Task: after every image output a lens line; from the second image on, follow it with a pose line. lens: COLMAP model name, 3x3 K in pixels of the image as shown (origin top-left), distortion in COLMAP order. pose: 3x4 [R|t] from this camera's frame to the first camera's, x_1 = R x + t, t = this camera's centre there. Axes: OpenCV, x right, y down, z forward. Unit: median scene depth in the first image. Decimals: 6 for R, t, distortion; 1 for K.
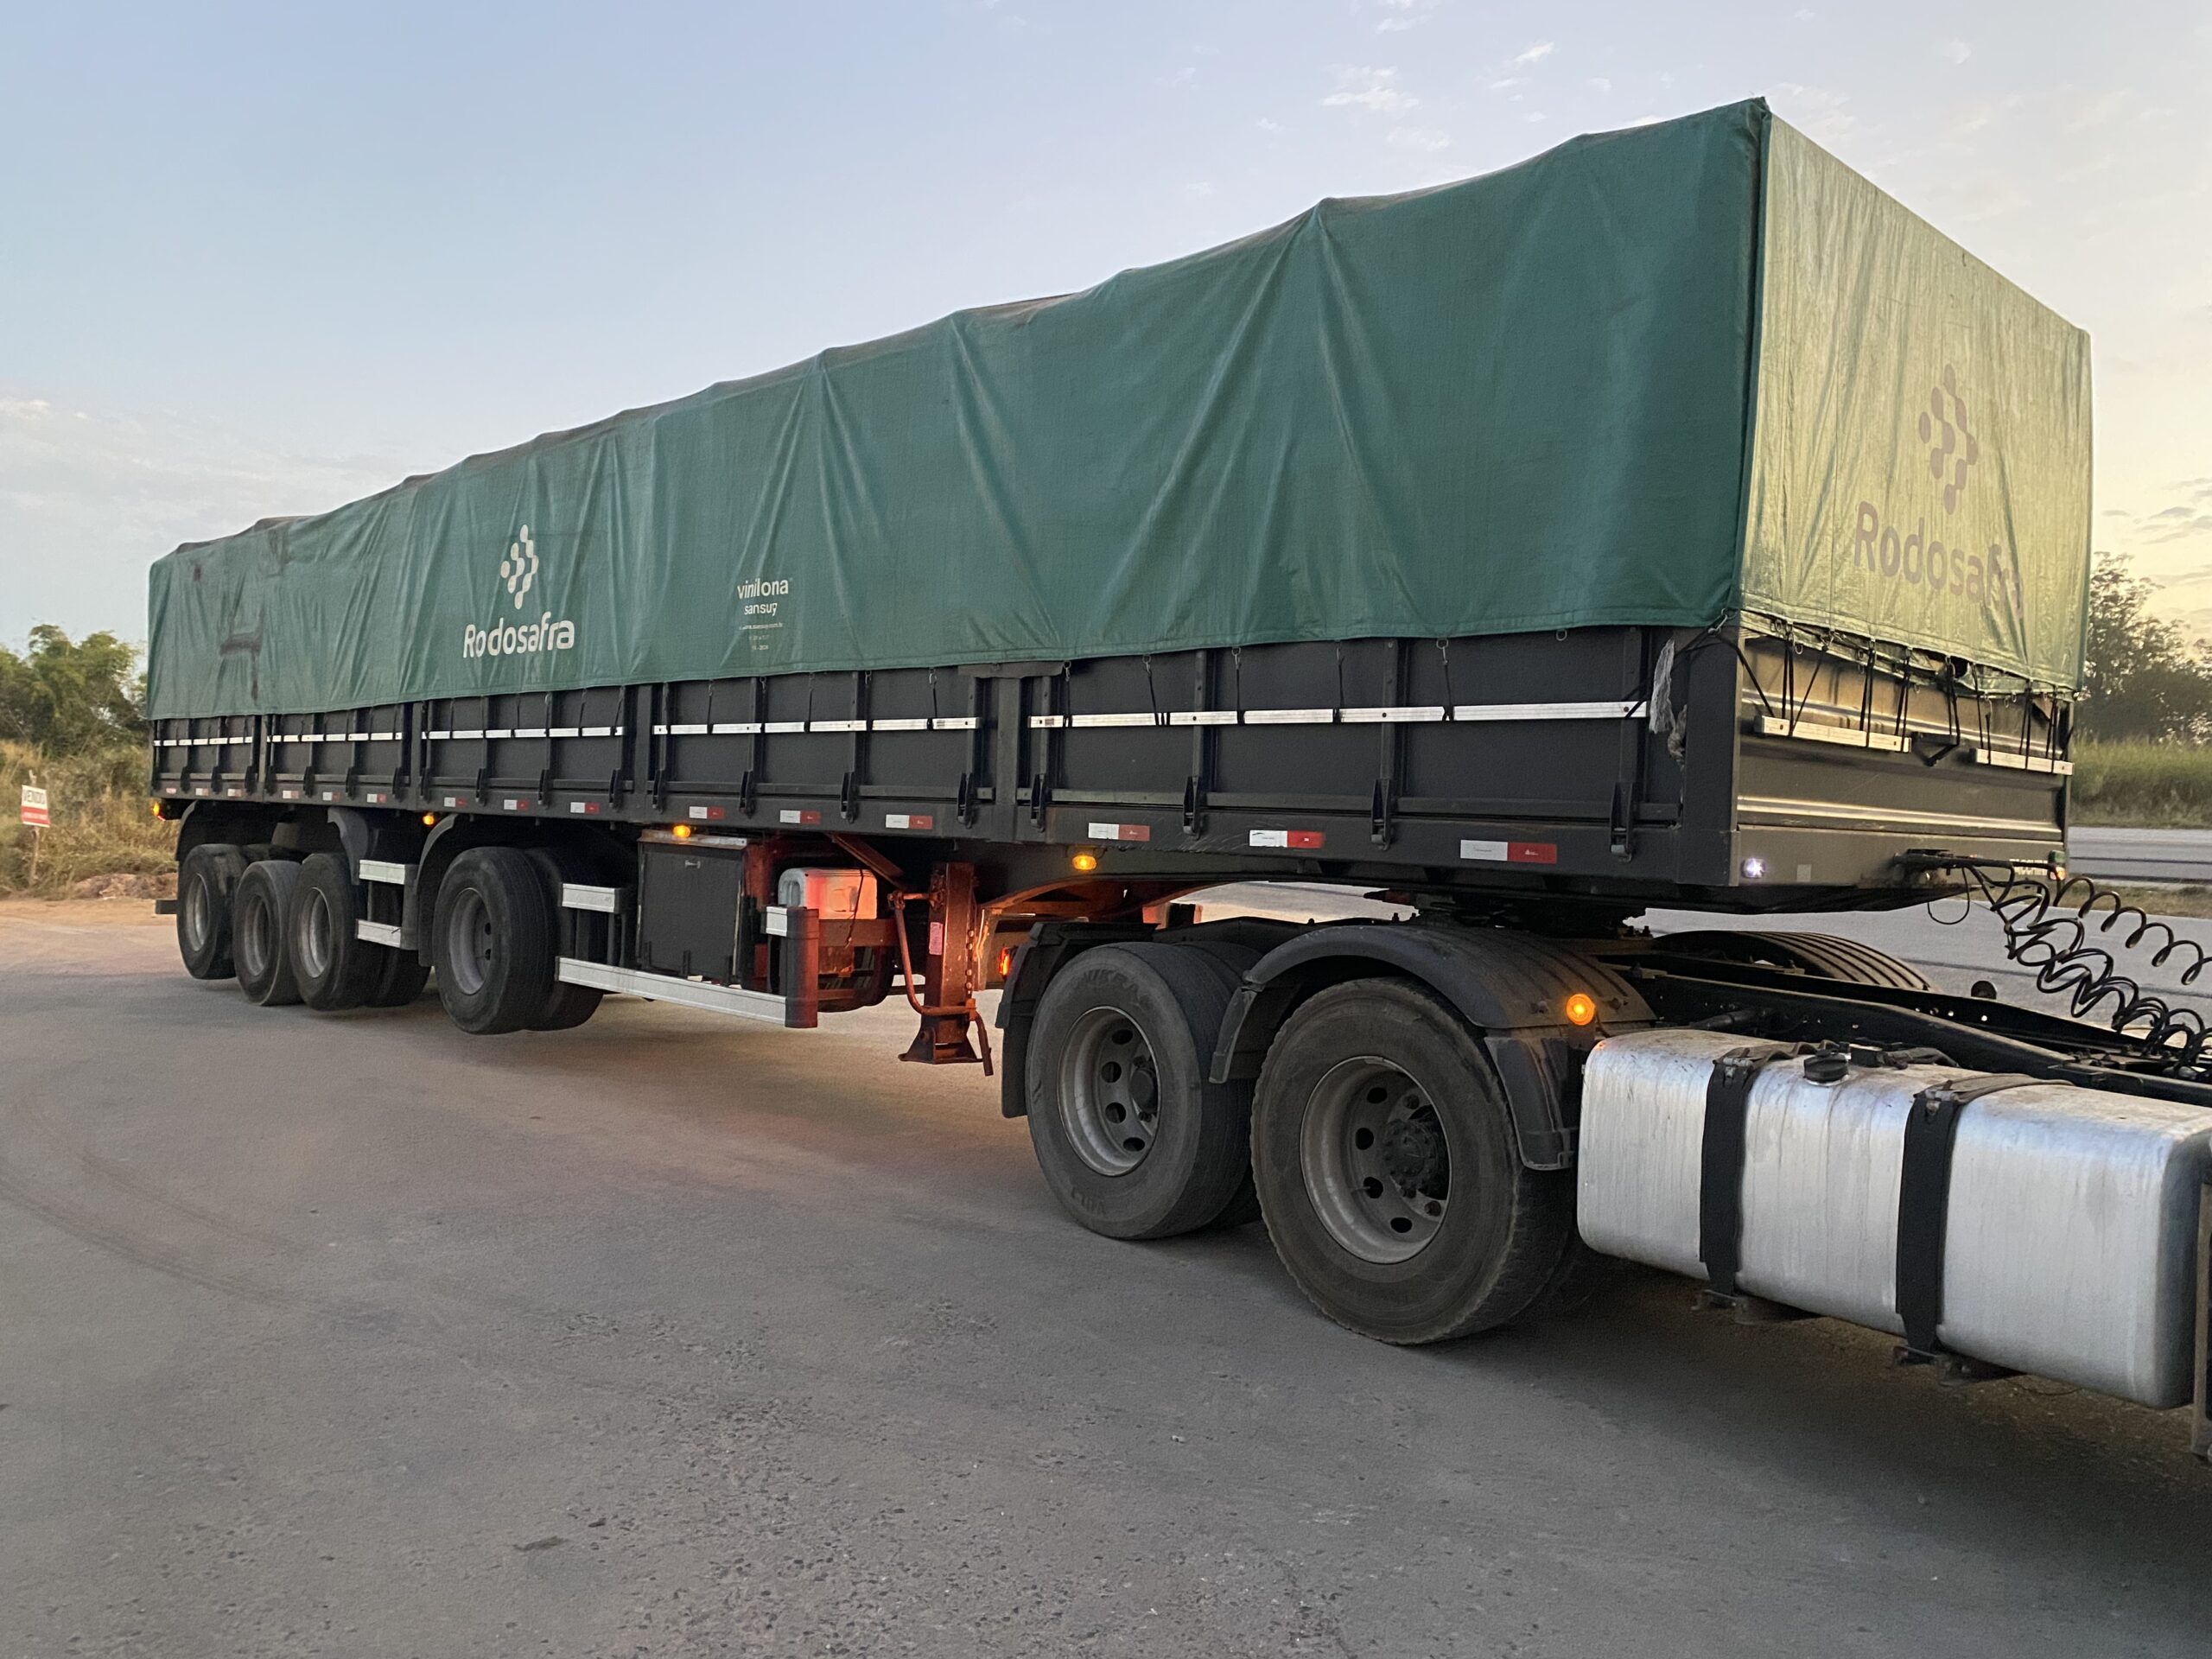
lens RADIAL K [[1683.1, 0, 1106.0], [0, 1683.1, 829.5], [0, 0, 1]] dist [0.010552, -0.004029]
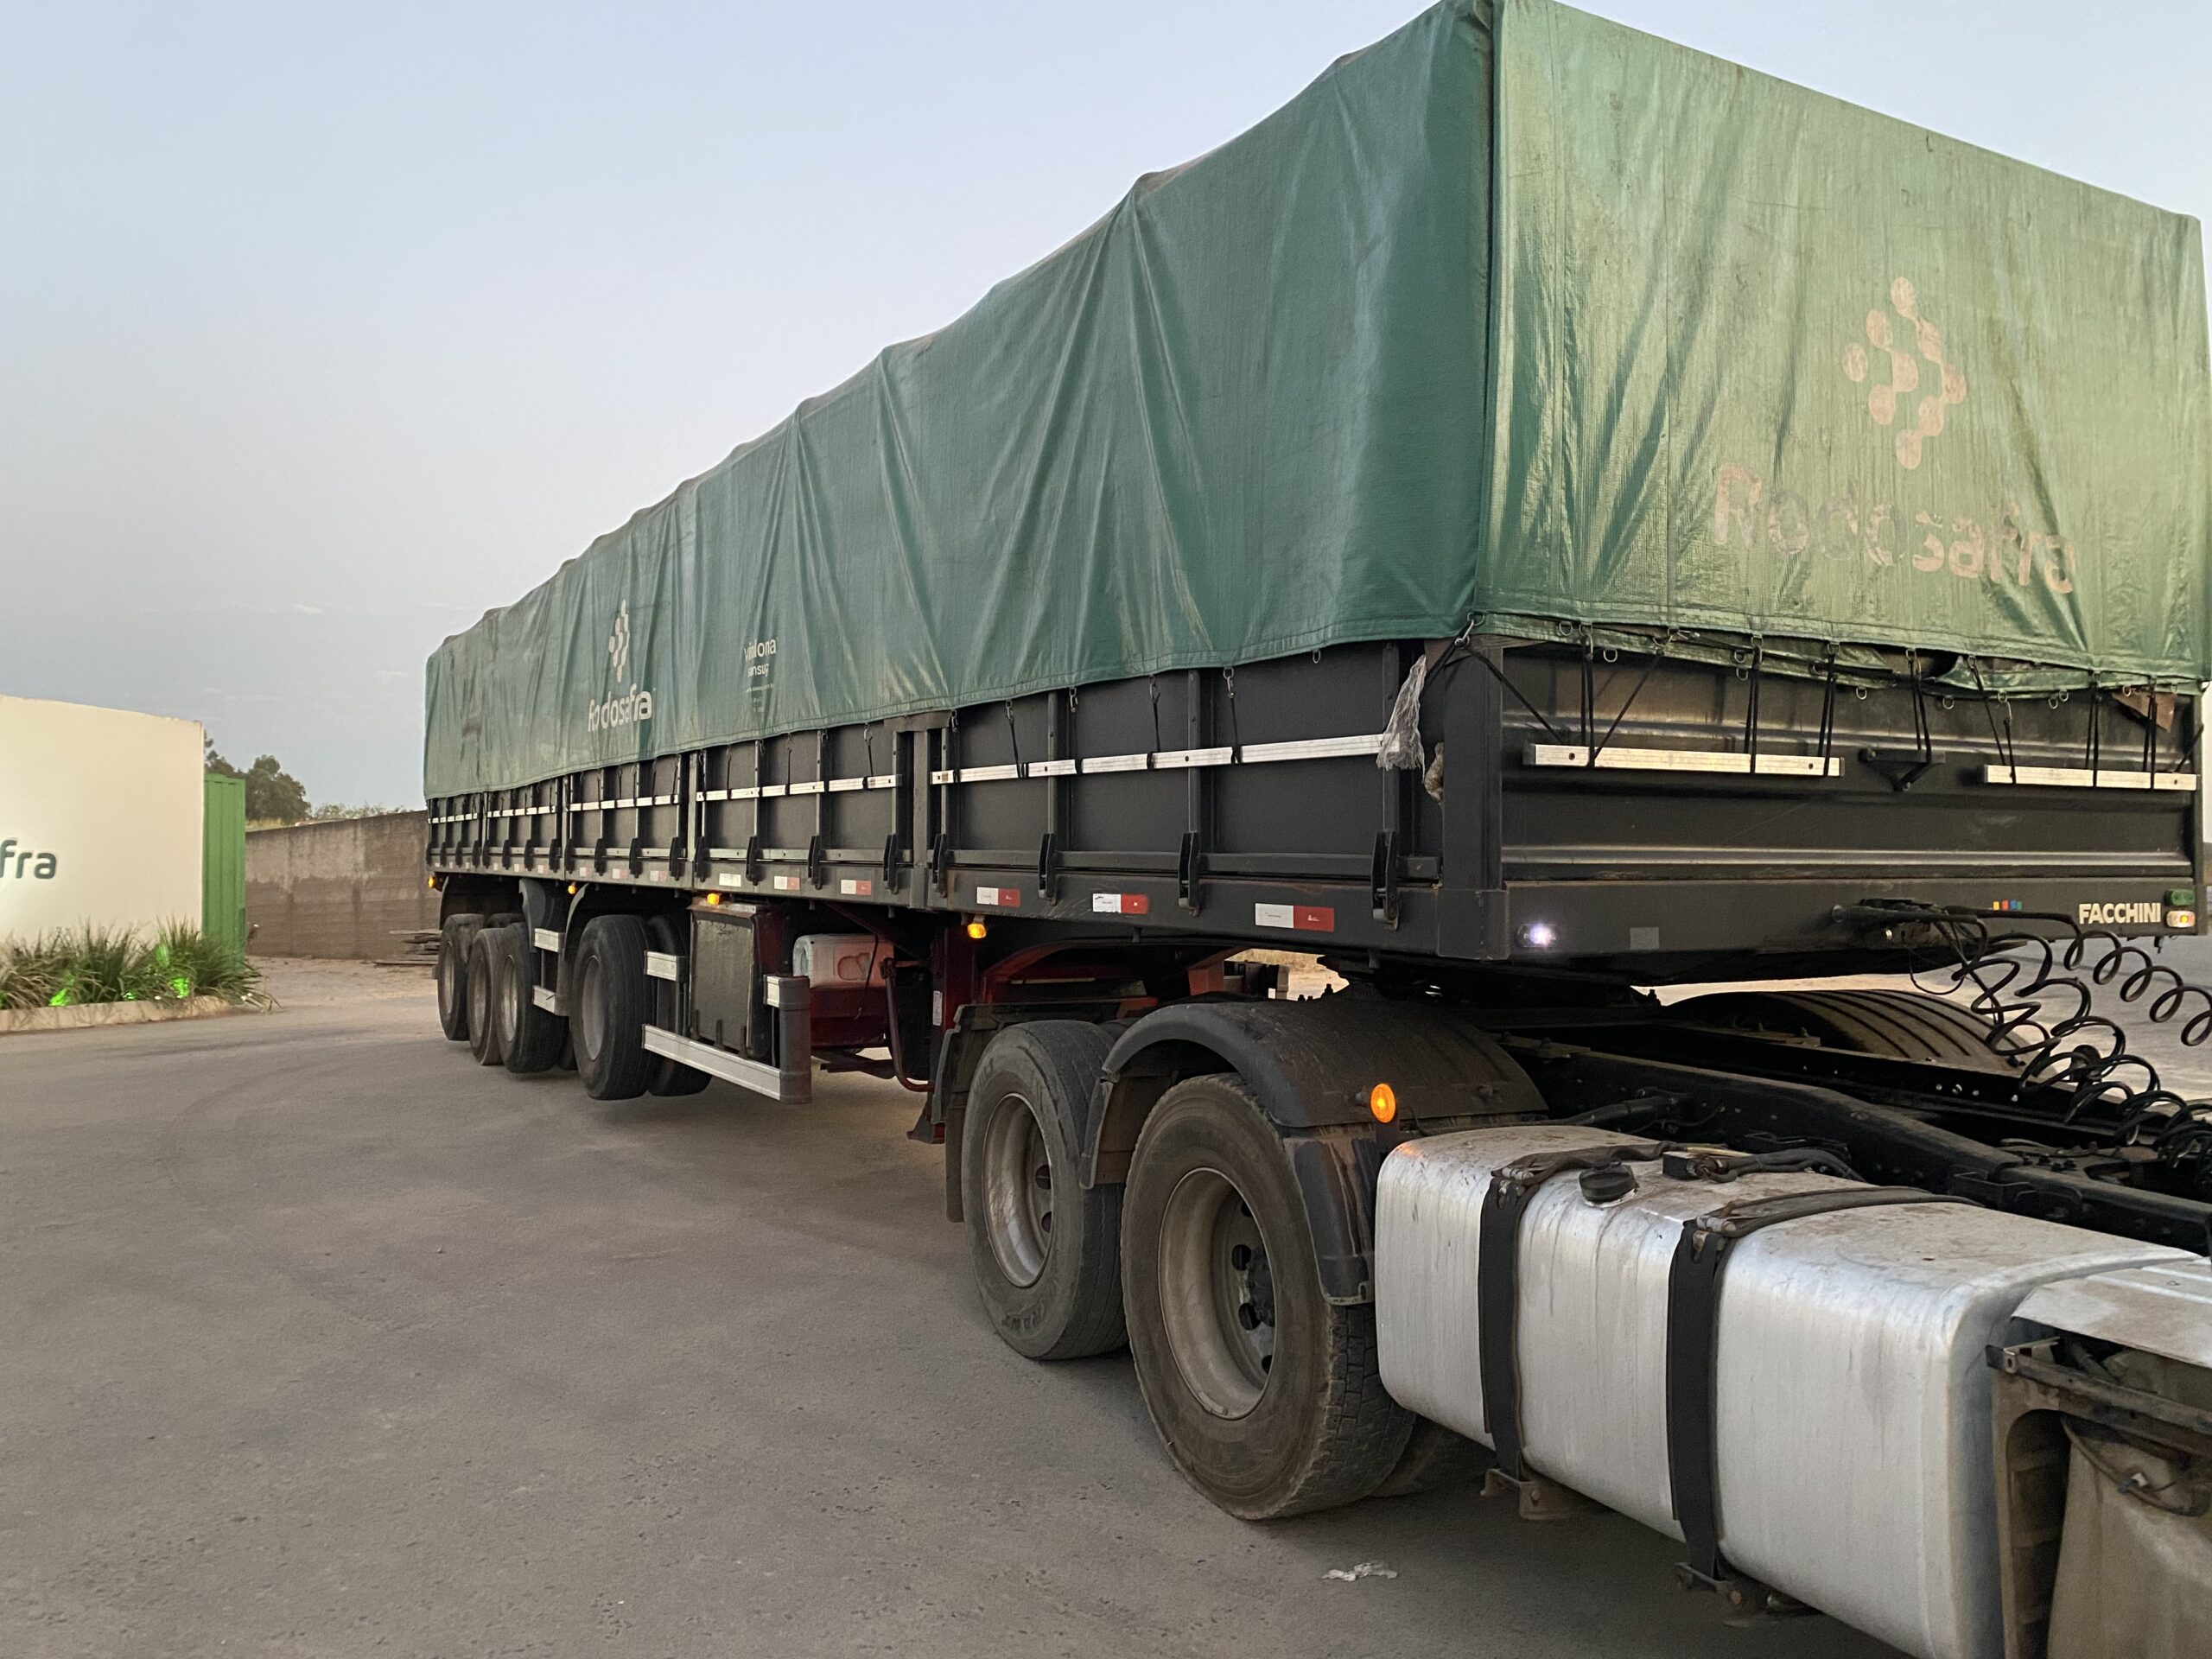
lens RADIAL K [[1680.2, 0, 1108.1], [0, 1680.2, 844.8], [0, 0, 1]] dist [0.011369, -0.004675]
pose [[0.968616, -0.033195, -0.246335, 0.286978], [0.029689, 0.999398, -0.017931, -0.008340], [0.246782, 0.010055, 0.969019, 0.134182]]
